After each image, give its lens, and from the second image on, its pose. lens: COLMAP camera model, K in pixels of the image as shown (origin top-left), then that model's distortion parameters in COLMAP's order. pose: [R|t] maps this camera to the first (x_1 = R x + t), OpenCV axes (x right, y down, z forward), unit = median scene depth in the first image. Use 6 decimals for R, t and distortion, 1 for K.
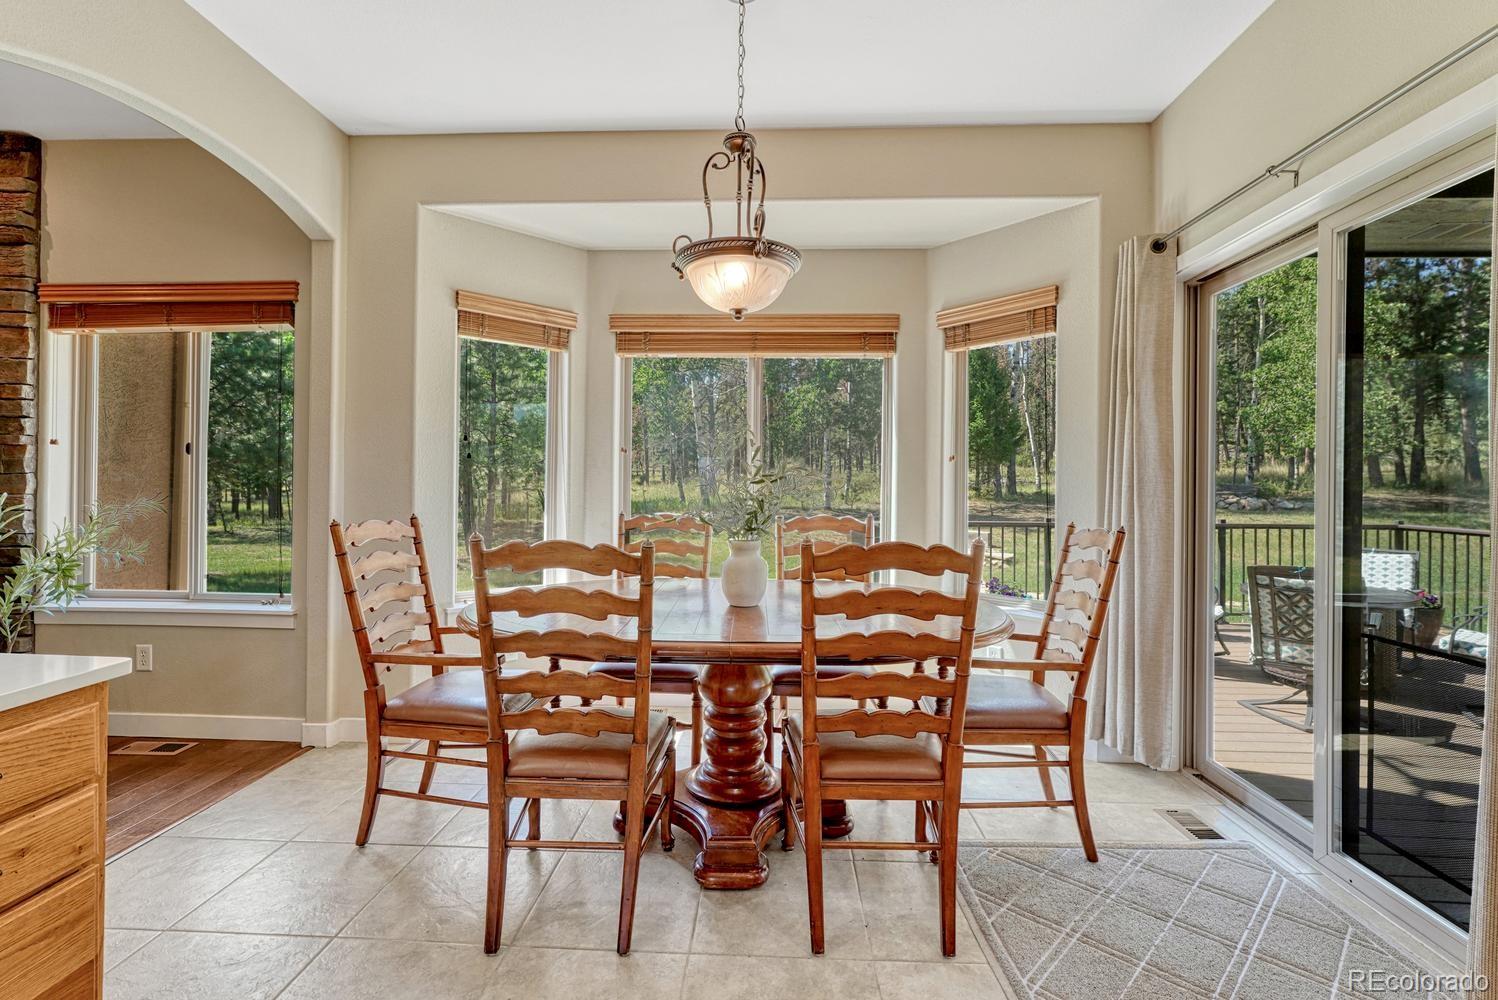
lens RADIAL K [[689.6, 0, 748.8], [0, 689.6, 488.6], [0, 0, 1]] dist [-0.000917, -0.000246]
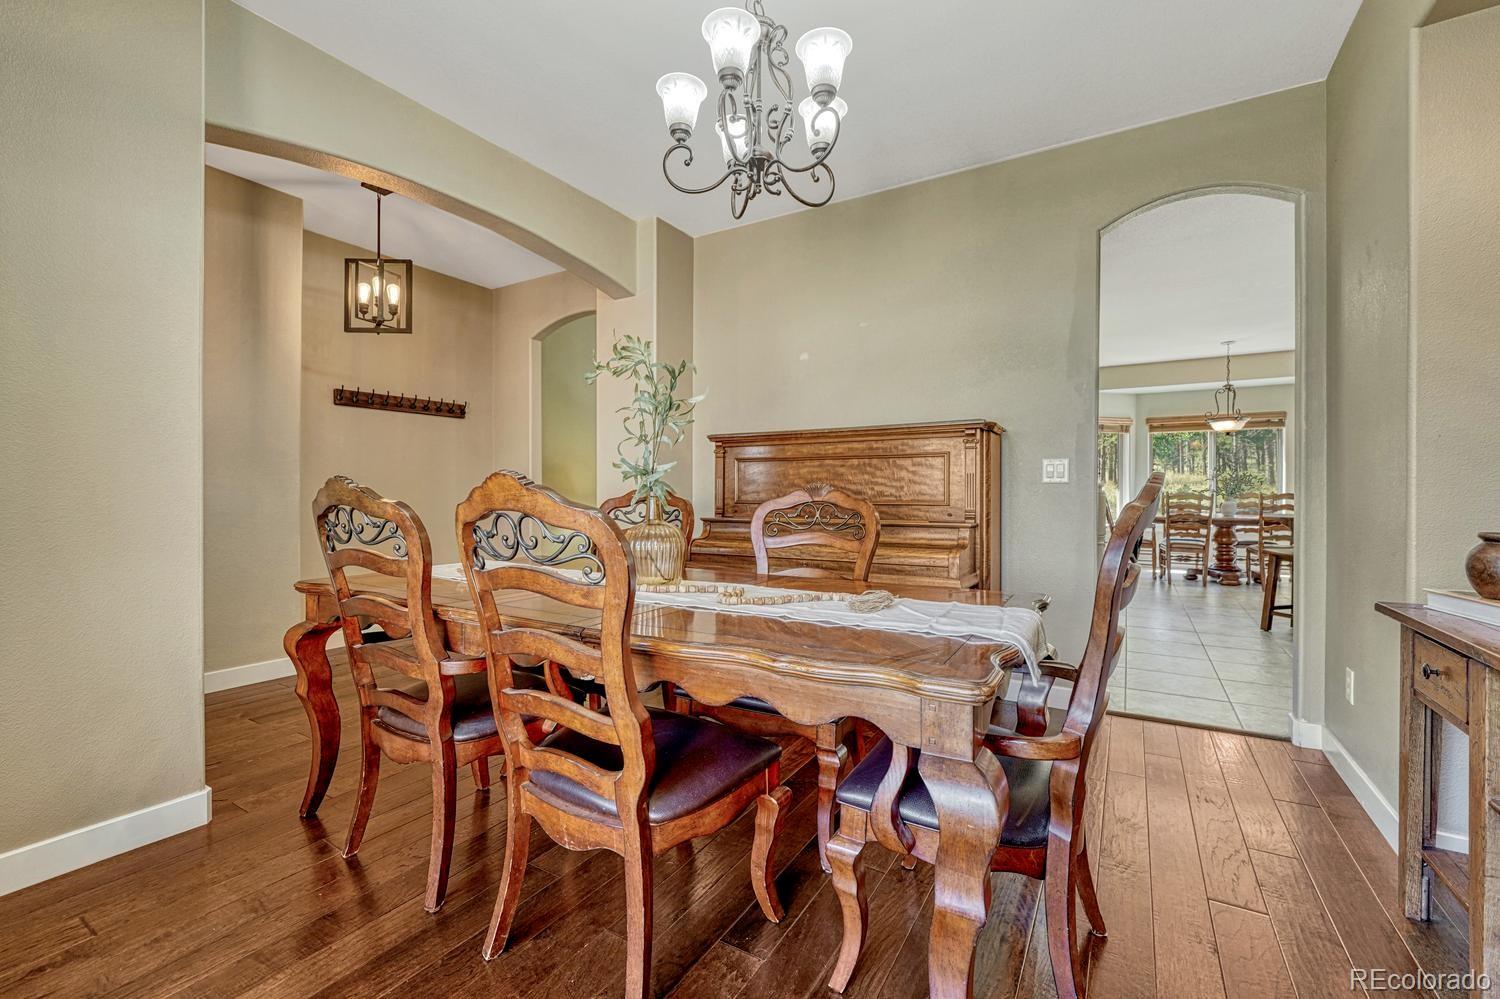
lens RADIAL K [[630.1, 0, 748.0], [0, 630.1, 493.3], [0, 0, 1]] dist [-0.010337, 0.000468]
pose [[0.874620, -0.006019, -0.484771, -0.398700], [0.005960, 0.999981, -0.001664, 0.031292], [0.484772, -0.001434, 0.874639, -1.965958]]
